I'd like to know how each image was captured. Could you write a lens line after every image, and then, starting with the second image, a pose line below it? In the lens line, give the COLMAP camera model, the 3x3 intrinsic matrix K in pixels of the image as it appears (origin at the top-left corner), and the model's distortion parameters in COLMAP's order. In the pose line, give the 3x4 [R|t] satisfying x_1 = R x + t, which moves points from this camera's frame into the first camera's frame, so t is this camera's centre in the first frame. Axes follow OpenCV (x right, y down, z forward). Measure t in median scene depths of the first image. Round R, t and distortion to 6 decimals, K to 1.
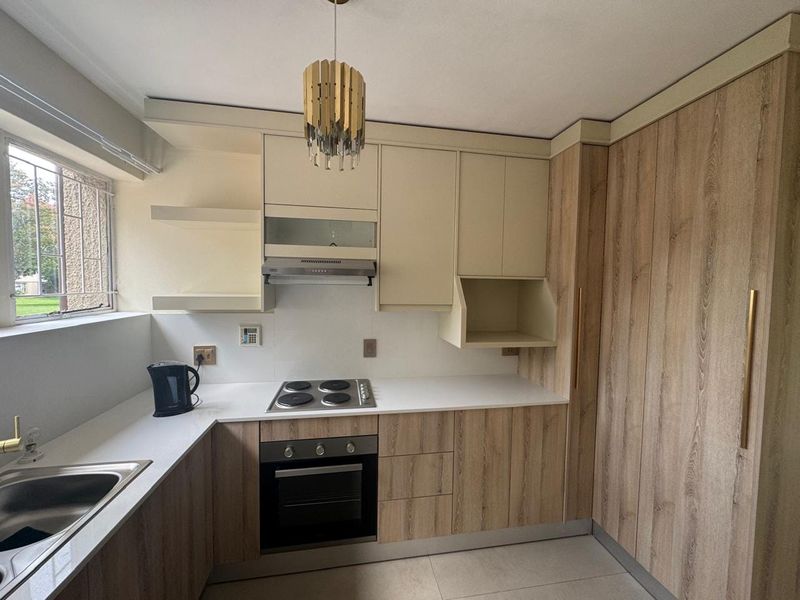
lens RADIAL K [[318.6, 0, 400.0], [0, 318.6, 300.0], [0, 0, 1]] dist [-0.001338, -0.000091]
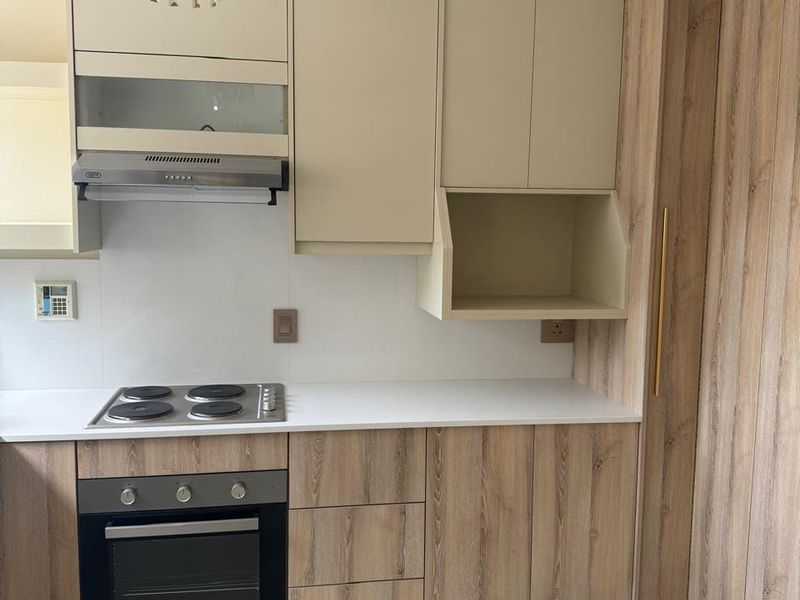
lens RADIAL K [[746.6, 0, 400.0], [0, 746.6, 300.0], [0, 0, 1]] dist [0.171211, -0.349028]
pose [[0.999931, -0.000021, -0.011739, 0.136304], [0.000735, 0.998146, 0.060862, 0.039032], [0.011716, -0.060866, 0.998077, -0.296581]]
